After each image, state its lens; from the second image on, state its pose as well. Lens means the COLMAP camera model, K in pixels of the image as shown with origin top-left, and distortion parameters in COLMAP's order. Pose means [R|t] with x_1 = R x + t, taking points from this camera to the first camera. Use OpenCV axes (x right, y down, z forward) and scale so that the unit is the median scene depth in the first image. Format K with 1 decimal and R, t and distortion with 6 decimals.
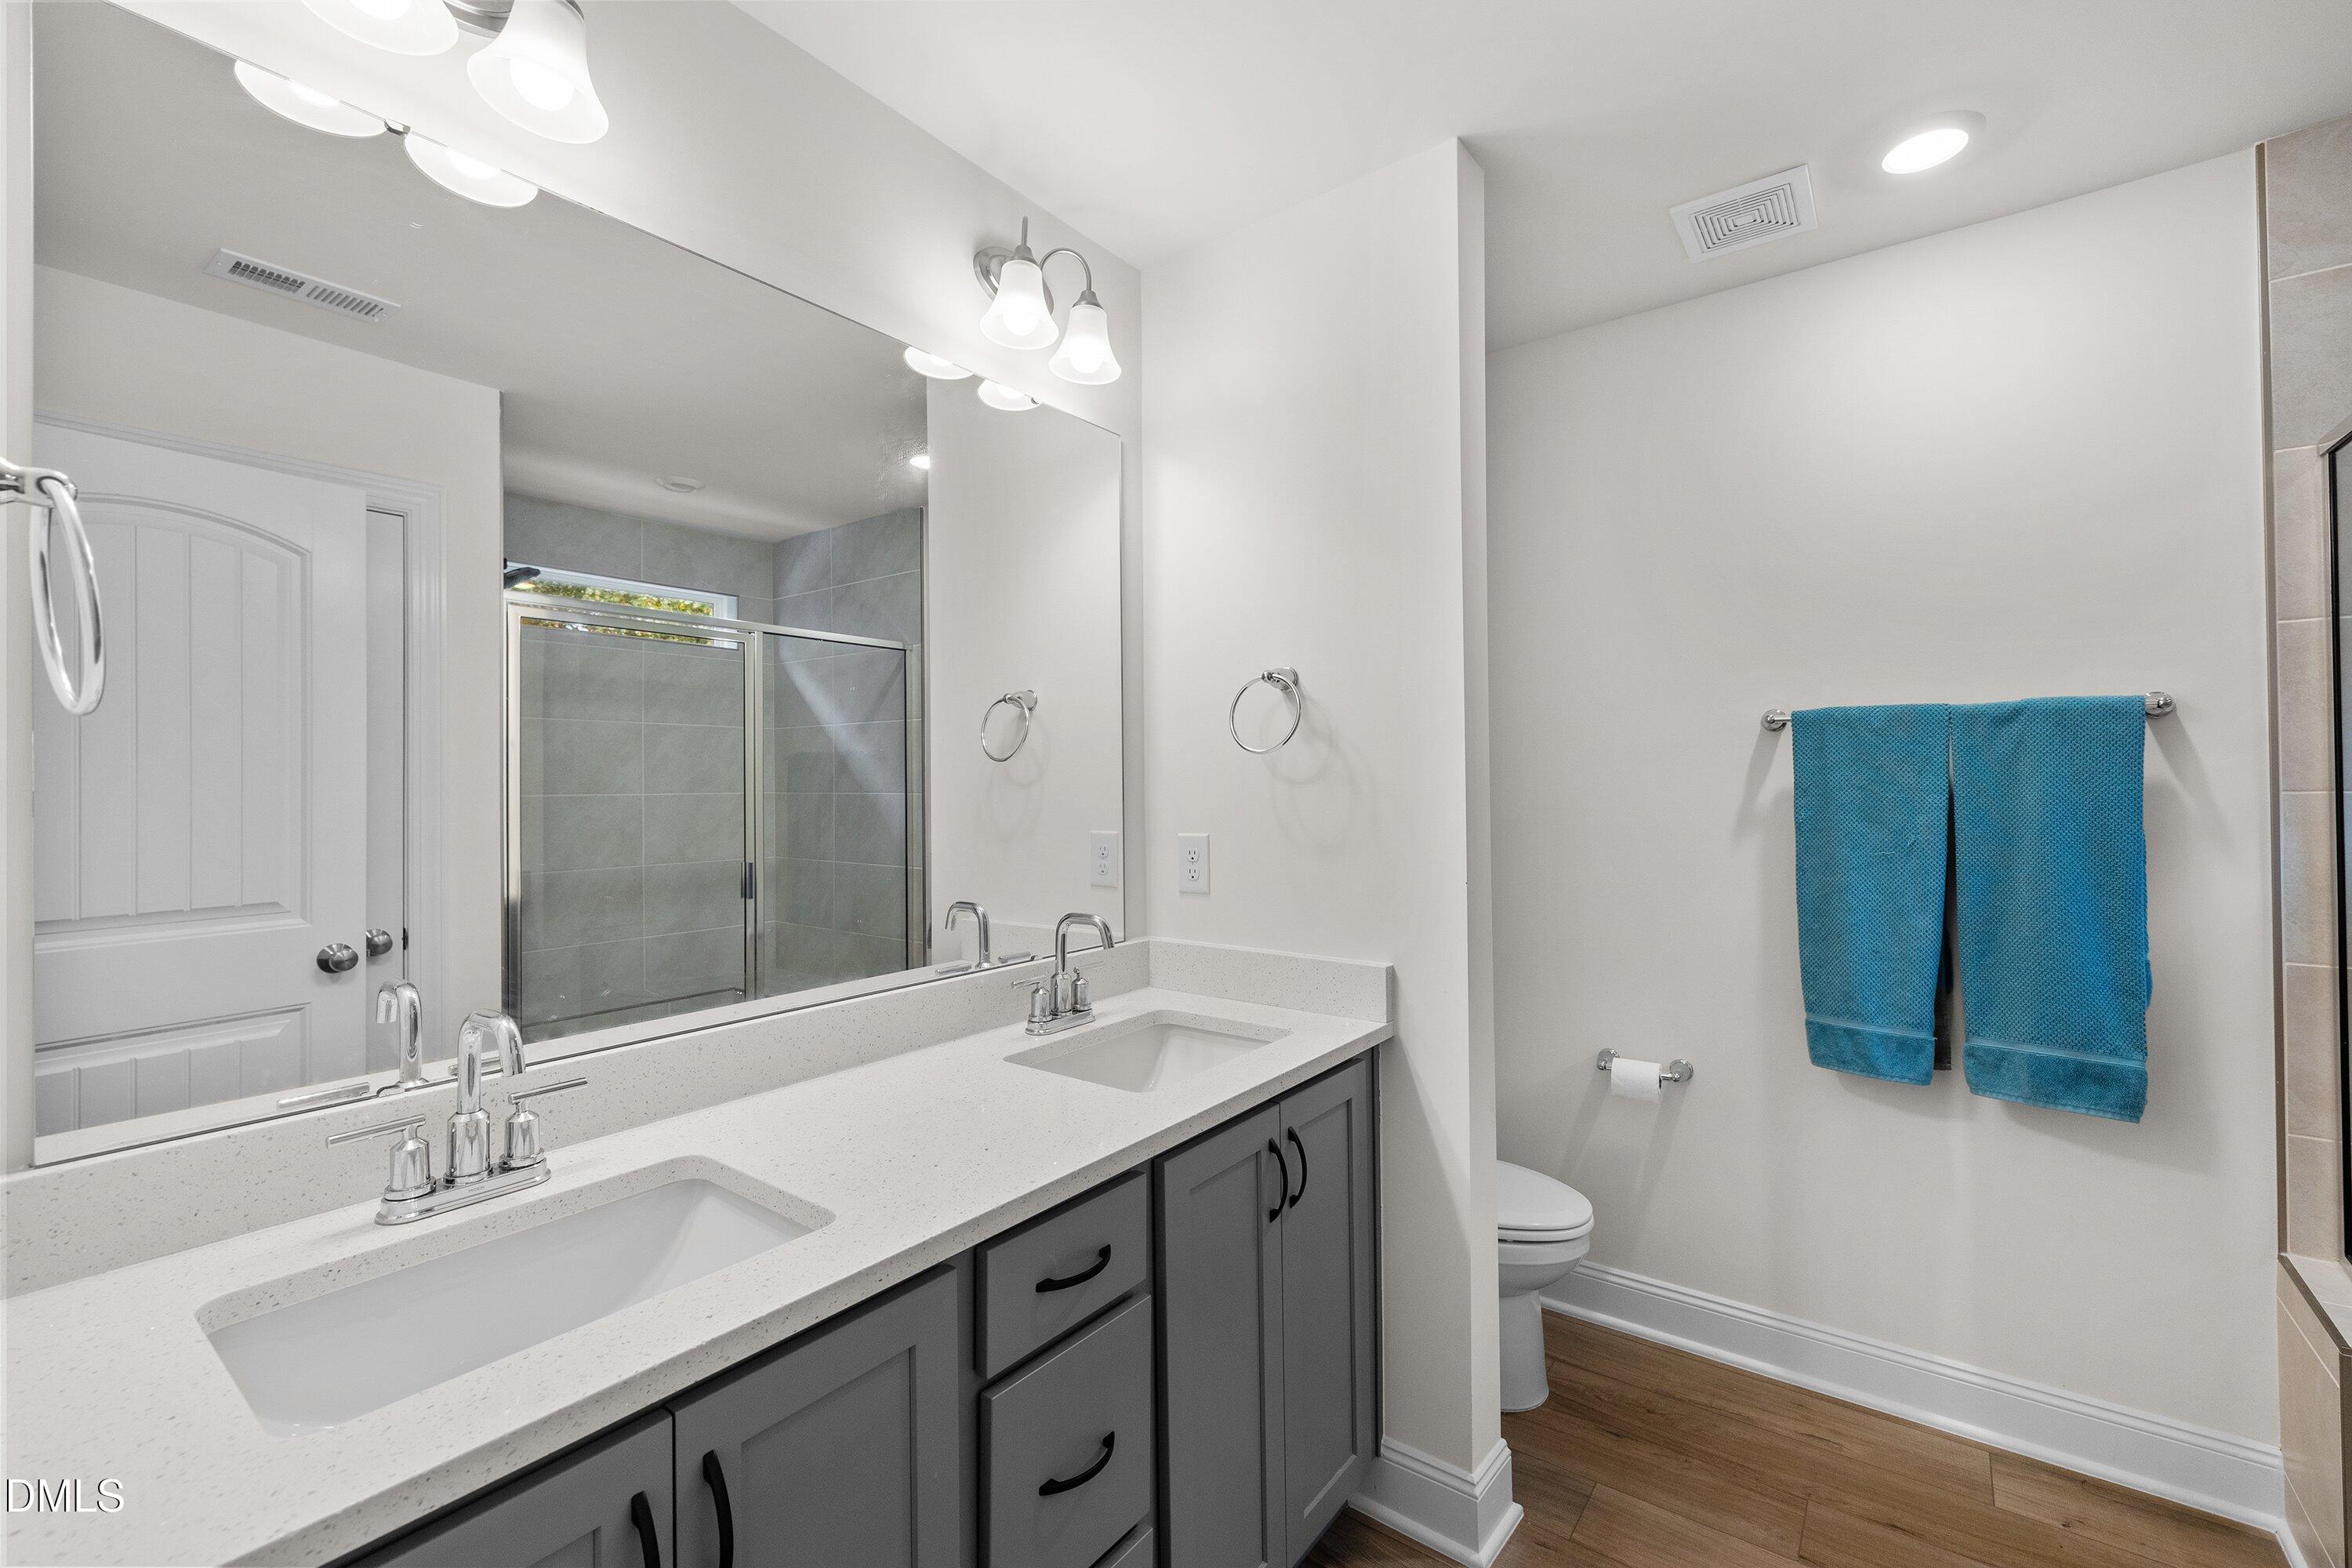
lens RADIAL K [[992.1, 0, 1179.2], [0, 992.1, 783.3], [0, 0, 1]] dist [0.001520, 0.000382]
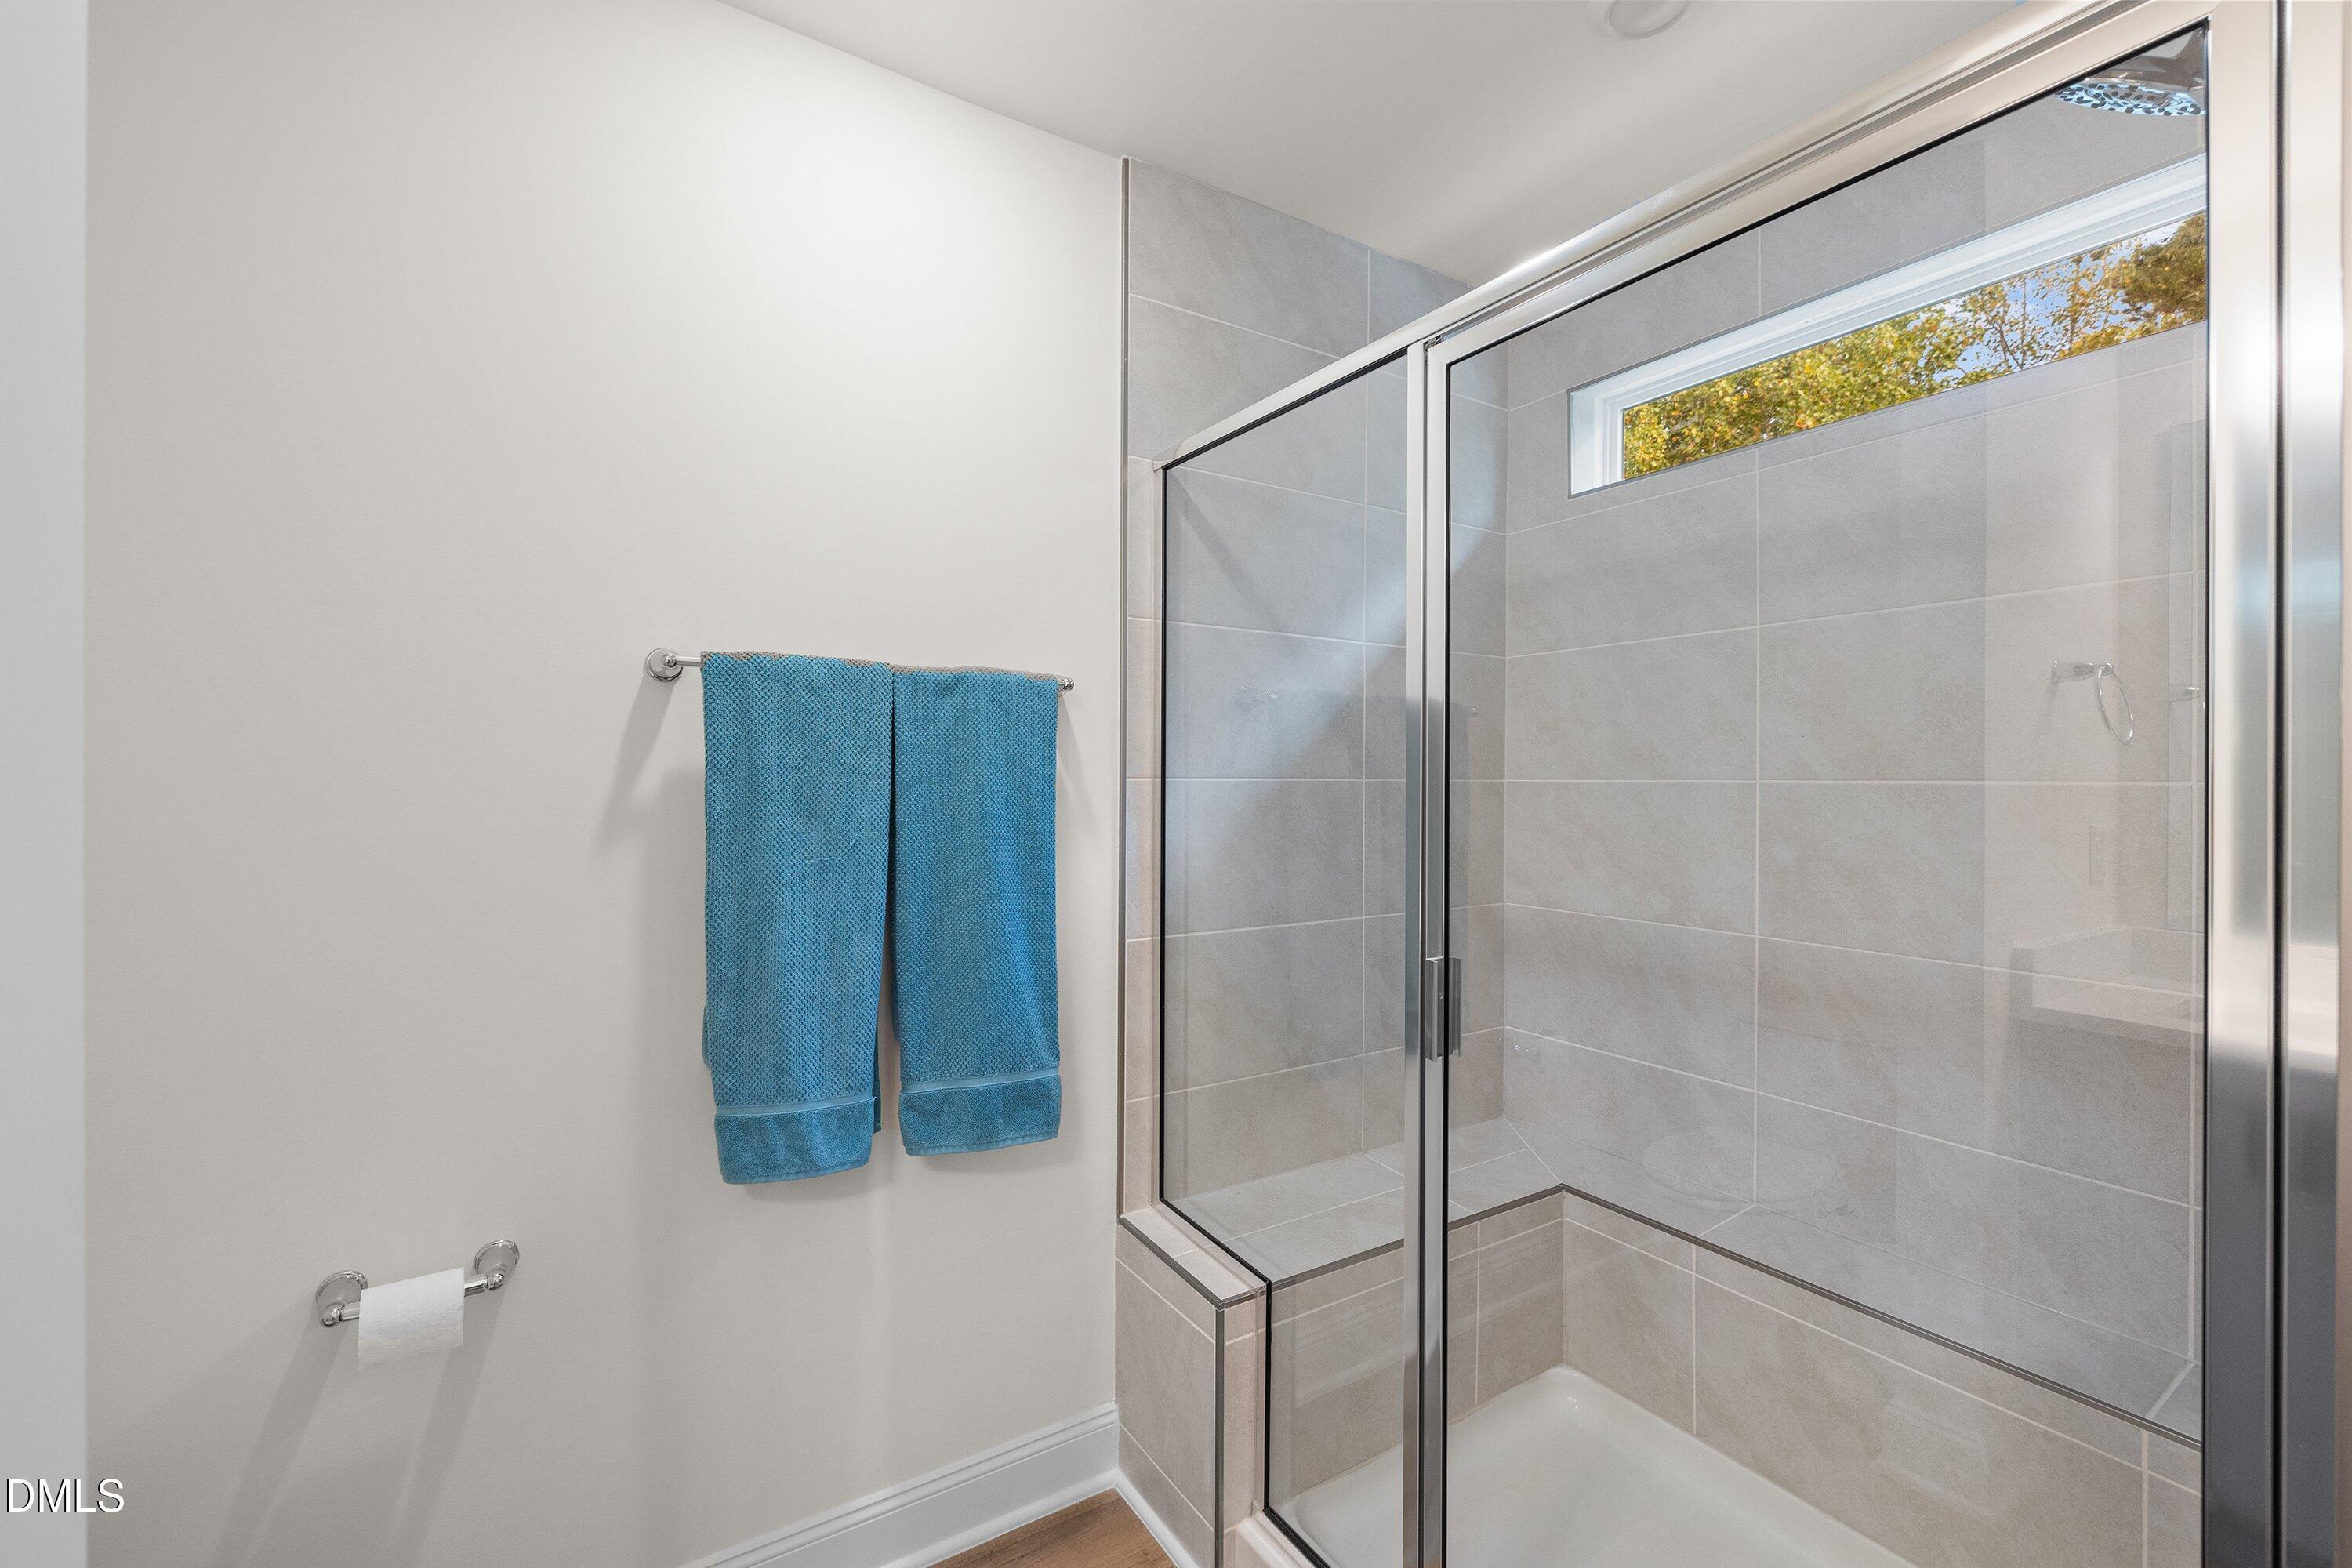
lens RADIAL K [[992.1, 0, 1185.3], [0, 992.1, 772.6], [0, 0, 1]] dist [0.001520, 0.000382]
pose [[0.348471, 0.012388, 0.937238, 0.122069], [-0.015102, 0.999857, -0.007600, 0.008462], [-0.937198, -0.011506, 0.348608, 0.503500]]
